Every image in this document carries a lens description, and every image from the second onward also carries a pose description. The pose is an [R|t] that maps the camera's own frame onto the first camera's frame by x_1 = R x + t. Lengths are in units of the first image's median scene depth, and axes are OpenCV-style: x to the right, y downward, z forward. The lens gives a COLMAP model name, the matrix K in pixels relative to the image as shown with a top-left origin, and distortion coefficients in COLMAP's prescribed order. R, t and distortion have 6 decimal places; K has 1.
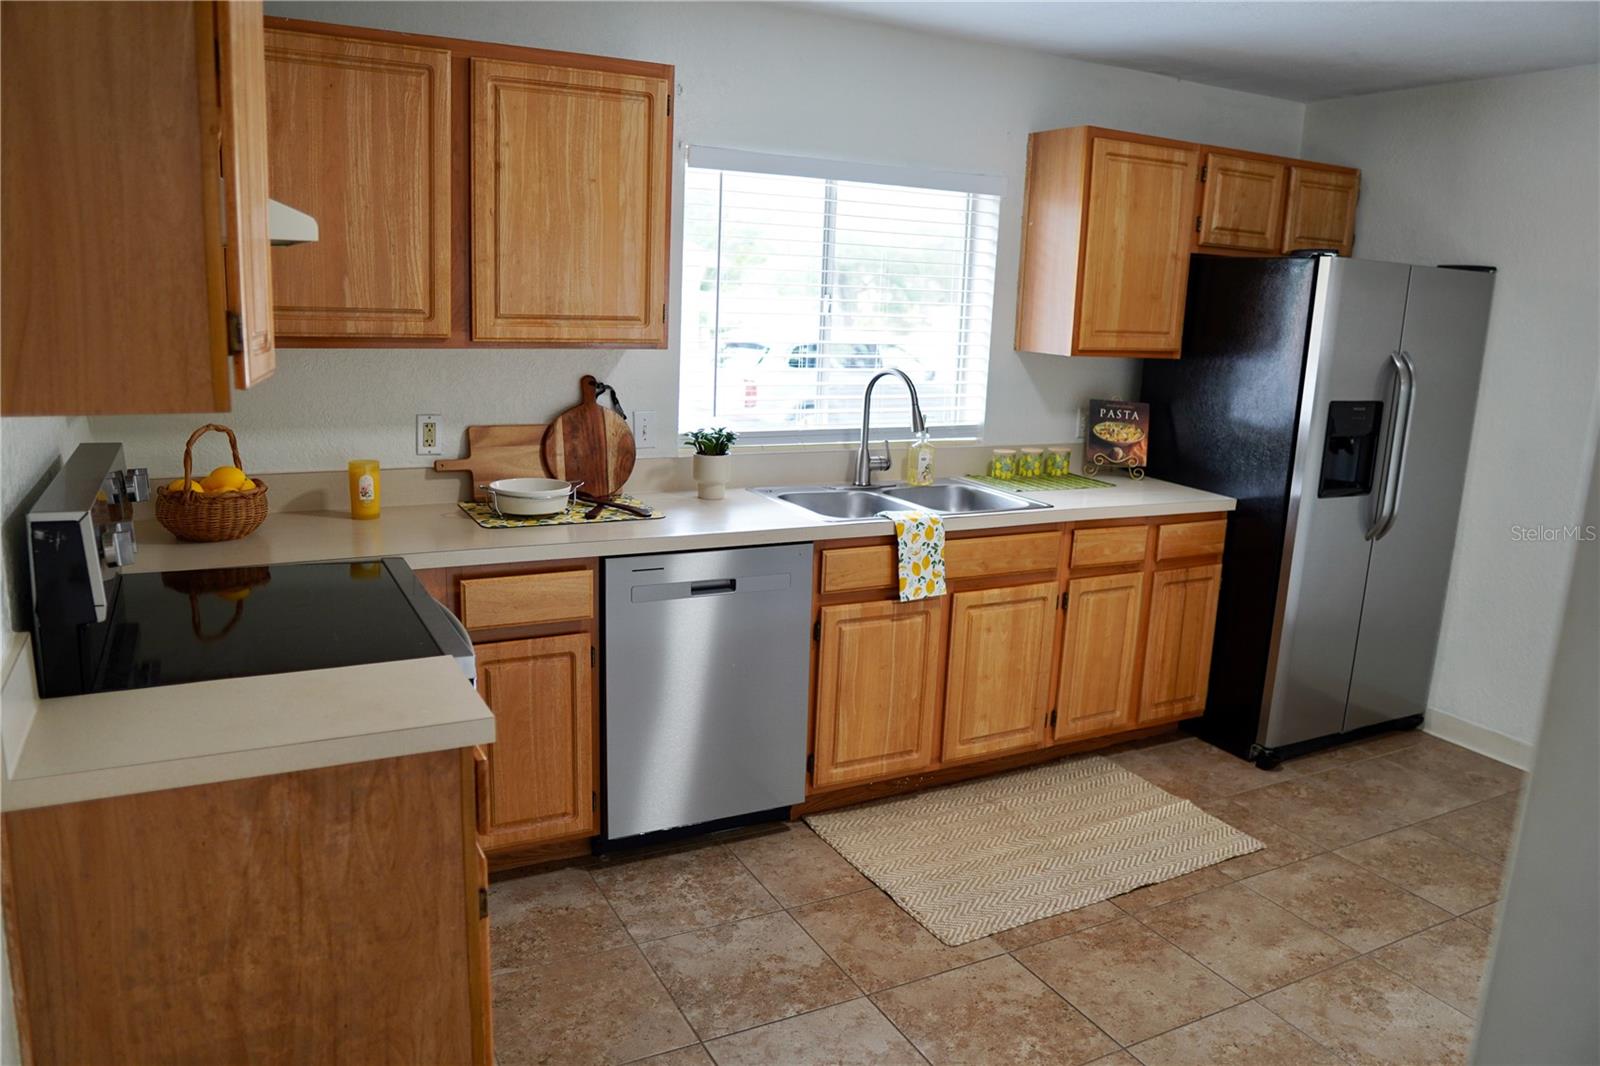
lens RADIAL K [[1121.6, 0, 794.7], [0, 1121.6, 533.5], [0, 0, 1]] dist [-0.098372, 0.055877]
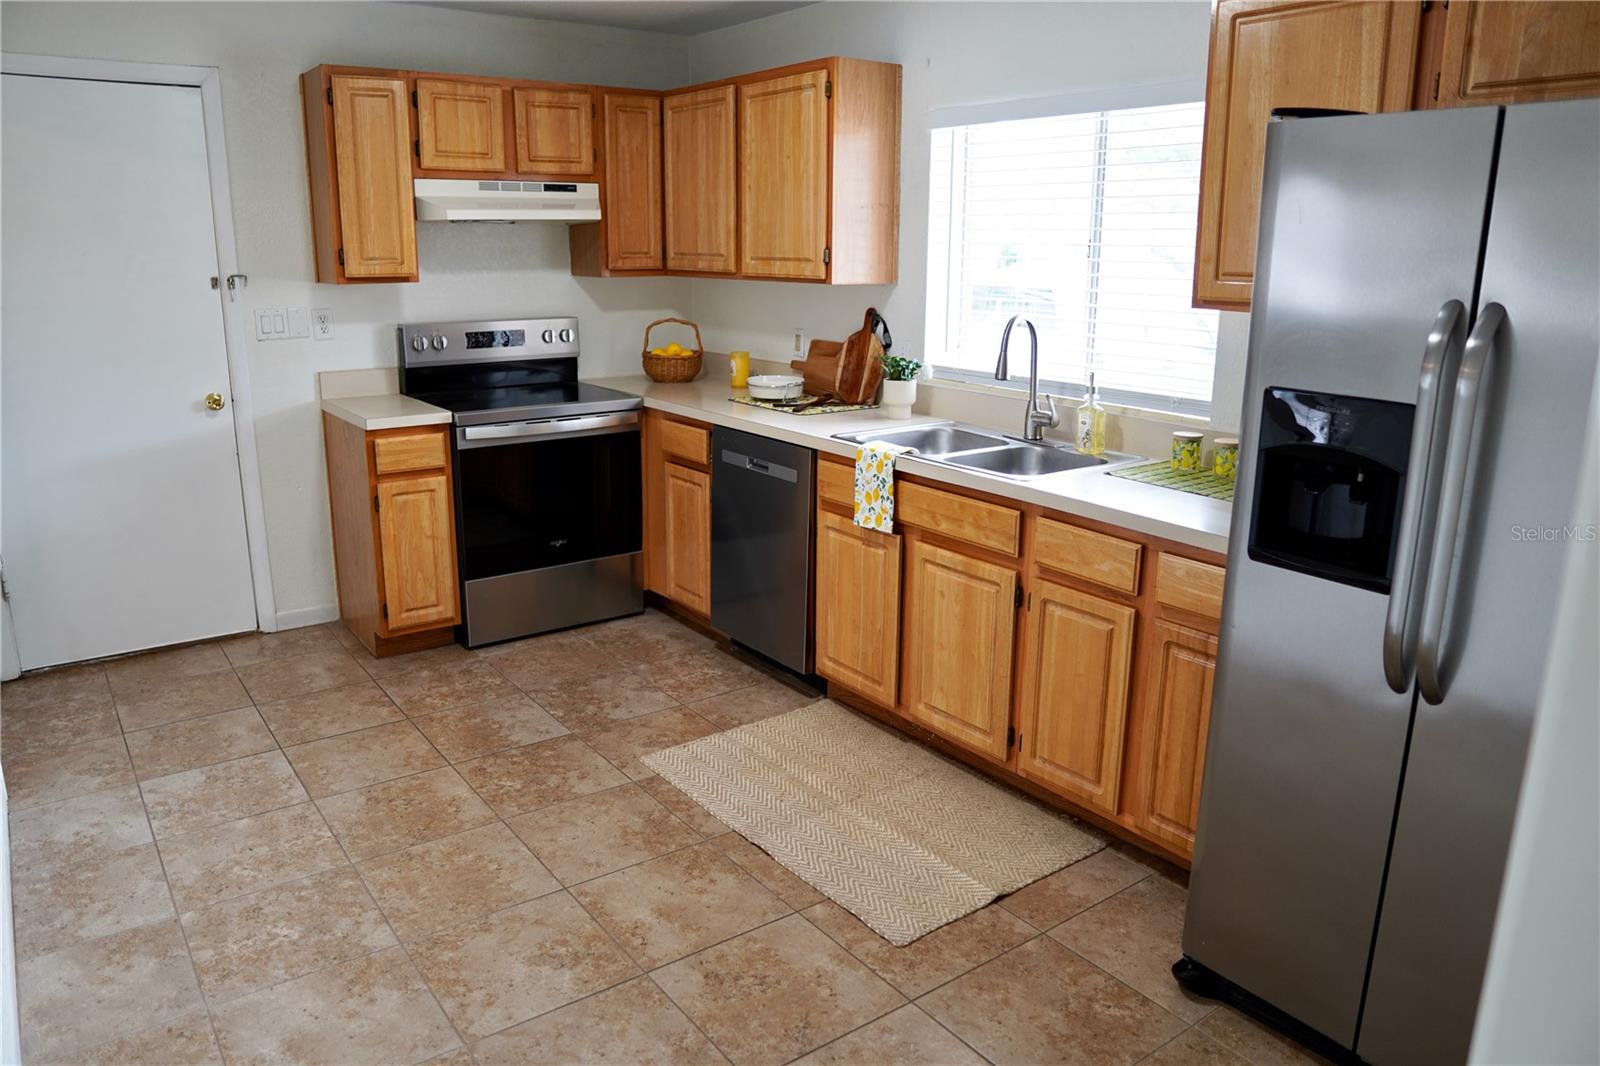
lens RADIAL K [[1121.6, 0, 801.4], [0, 1121.6, 529.2], [0, 0, 1]] dist [-0.098372, 0.055877]
pose [[0.149307, 0.210533, -0.966118, 1.115814], [-0.206909, 0.962091, 0.177679, -0.112825], [0.966900, 0.173369, 0.187208, 0.759357]]
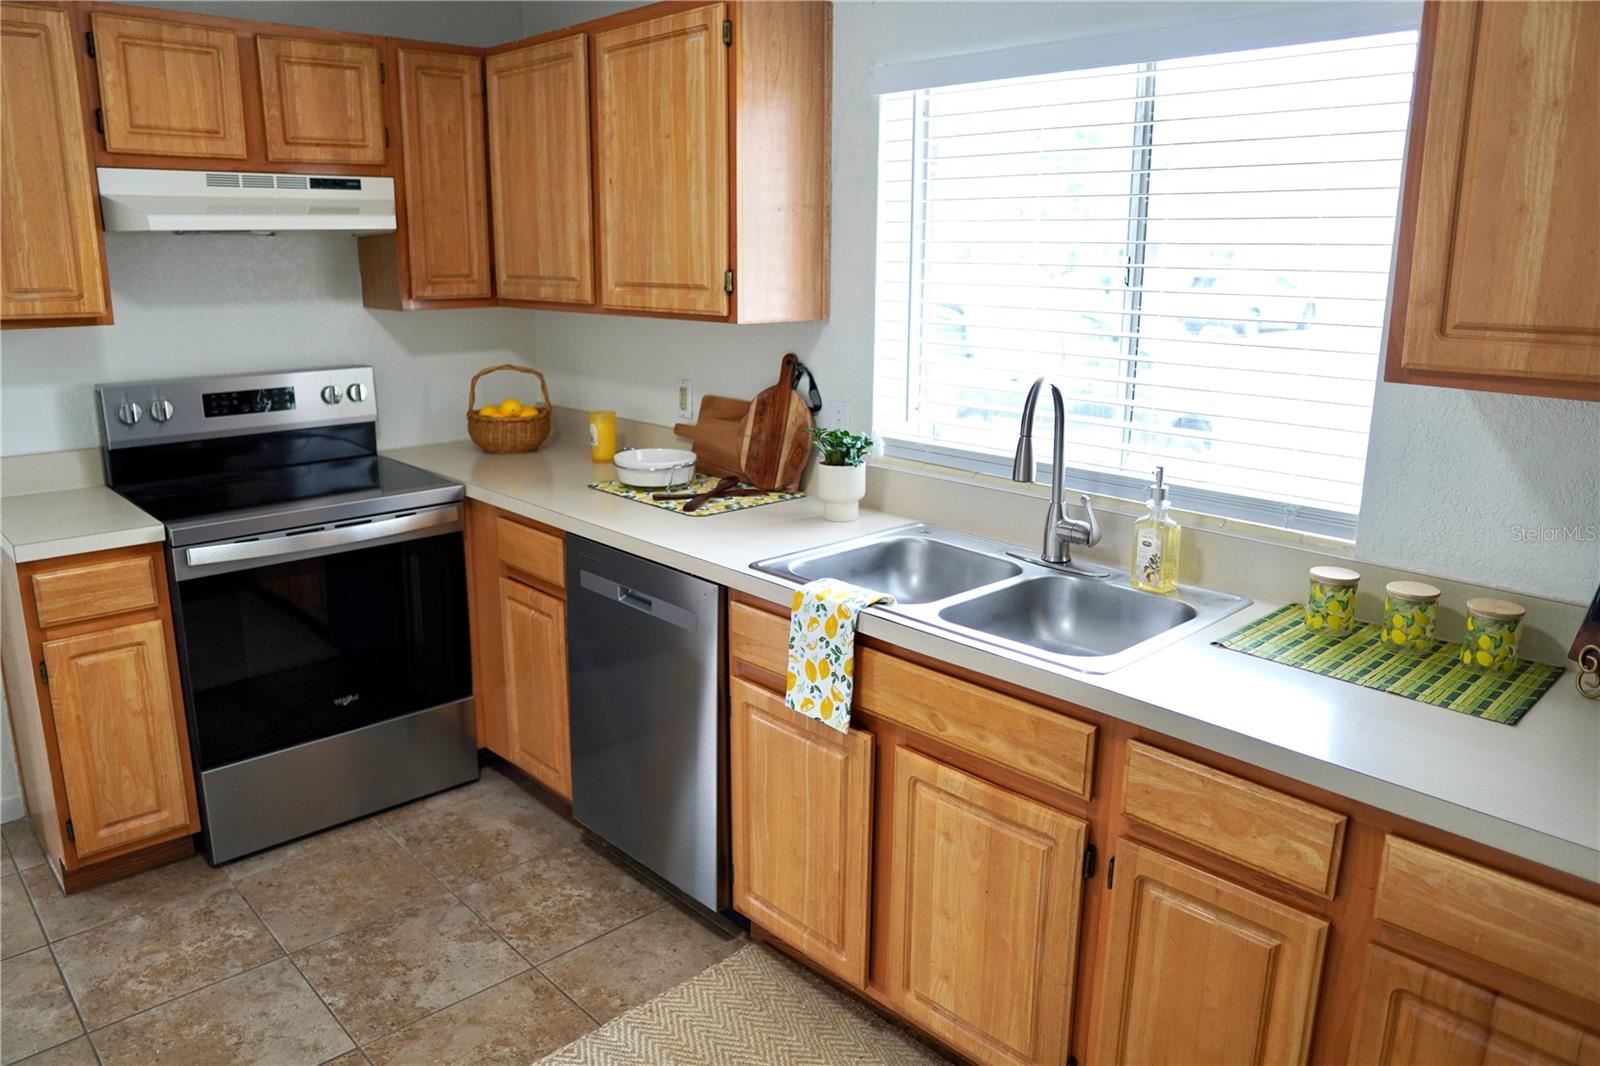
lens RADIAL K [[1121.6, 0, 801.9], [0, 1121.6, 531.6], [0, 0, 1]] dist [-0.098372, 0.055877]
pose [[0.267601, 0.199911, -0.942563, 0.706296], [-0.196901, 0.968942, 0.149604, -0.144463], [0.943197, 0.145557, 0.298652, 0.794394]]
